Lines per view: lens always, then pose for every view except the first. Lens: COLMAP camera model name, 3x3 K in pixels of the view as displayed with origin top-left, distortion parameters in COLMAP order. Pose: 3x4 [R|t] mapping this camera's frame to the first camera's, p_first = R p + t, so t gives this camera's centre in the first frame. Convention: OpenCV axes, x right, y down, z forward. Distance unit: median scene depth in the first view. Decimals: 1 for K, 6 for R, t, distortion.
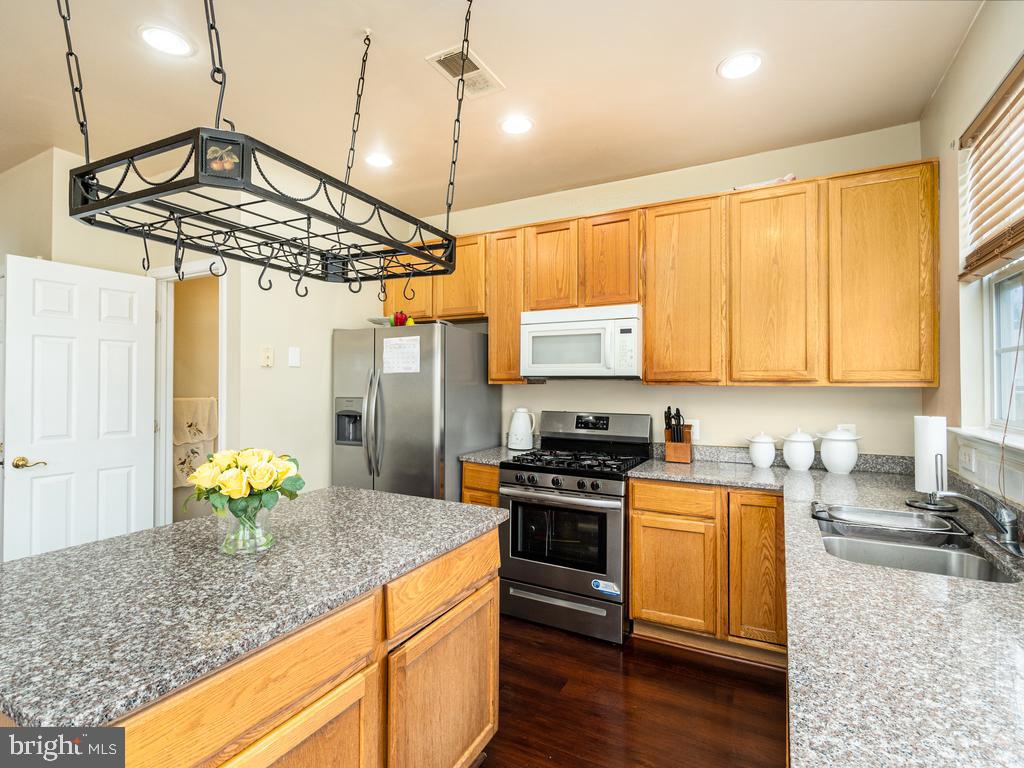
lens RADIAL K [[496.6, 0, 513.8], [0, 496.6, 383.5], [0, 0, 1]] dist [-0.003146, 0.000571]
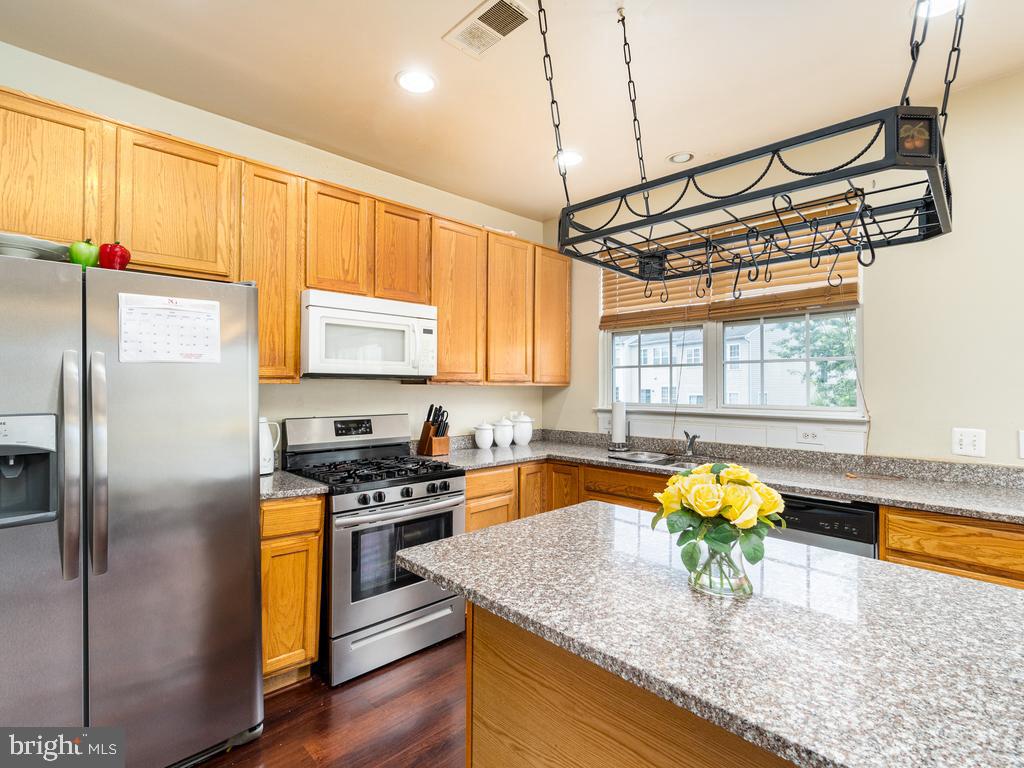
lens RADIAL K [[496.6, 0, 517.3], [0, 496.6, 381.0], [0, 0, 1]] dist [-0.003146, 0.000571]
pose [[0.302150, 0.006263, 0.953240, -0.675803], [-0.003834, 0.999978, -0.005355, 0.000263], [-0.953253, -0.002036, 0.302167, 0.513952]]
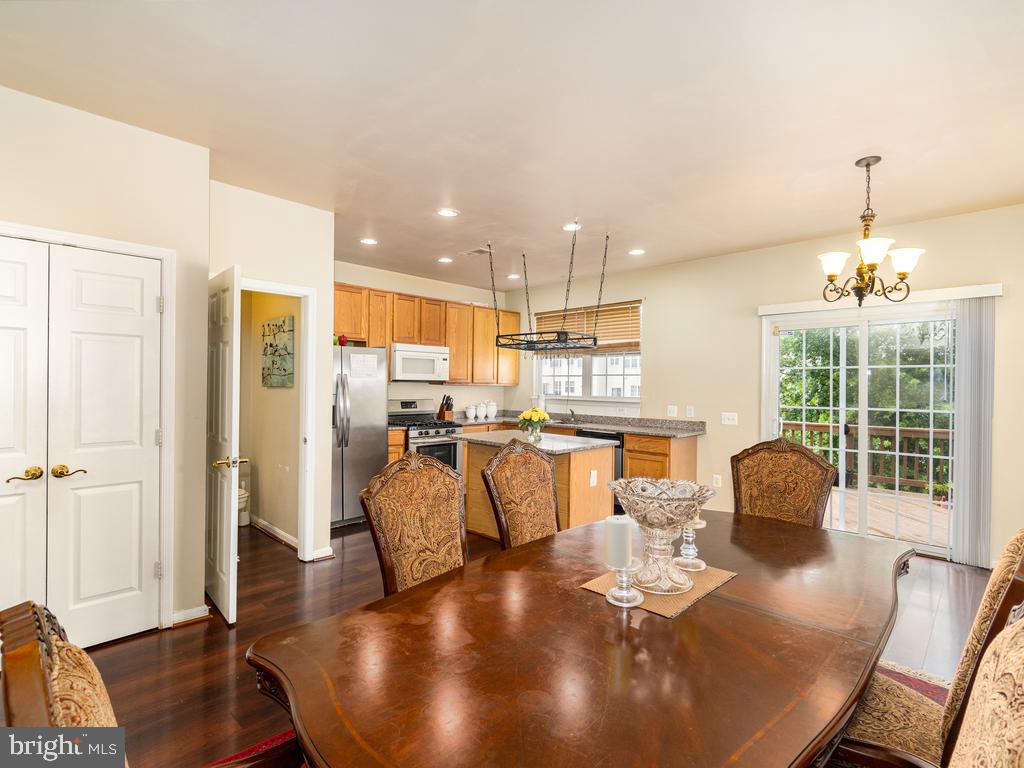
lens RADIAL K [[496.6, 0, 520.3], [0, 496.6, 382.8], [0, 0, 1]] dist [-0.003146, 0.000571]
pose [[0.264959, -0.000013, 0.964260, -1.716710], [-0.013841, 0.999897, 0.003817, -0.018333], [-0.964160, -0.014357, 0.264932, 0.122768]]
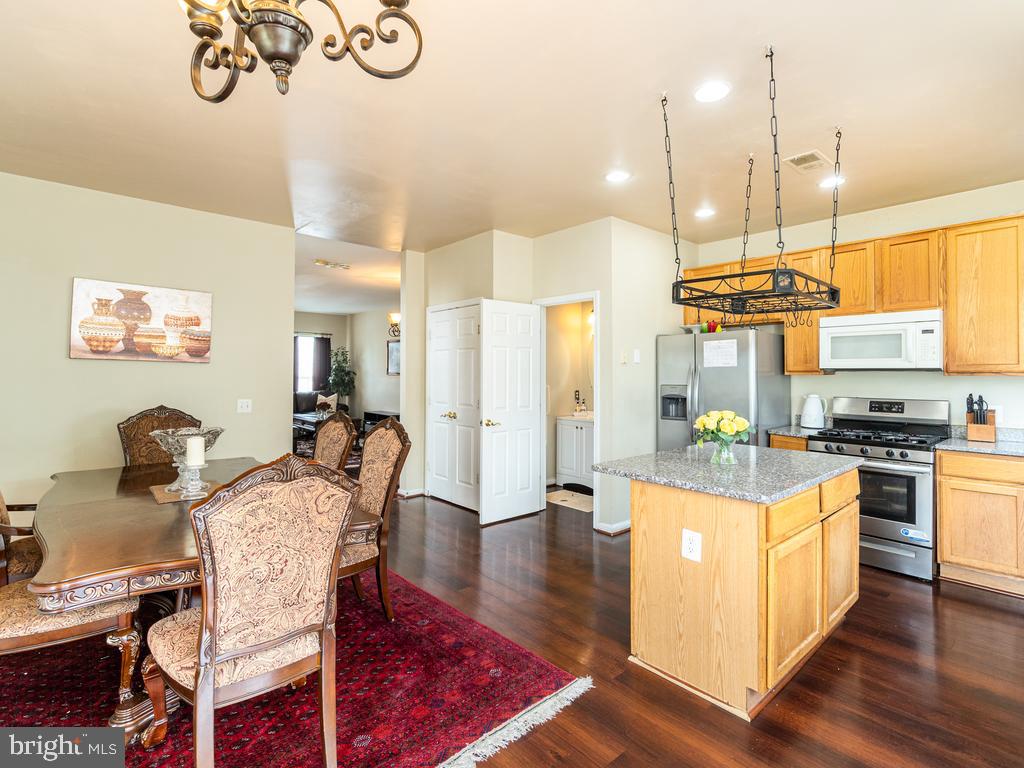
lens RADIAL K [[496.6, 0, 517.7], [0, 496.6, 370.8], [0, 0, 1]] dist [-0.003146, 0.000571]
pose [[0.935021, -0.005802, -0.354546, -0.283402], [0.004122, 0.999976, -0.005493, -0.005961], [0.354569, 0.003674, 0.935023, -0.495711]]
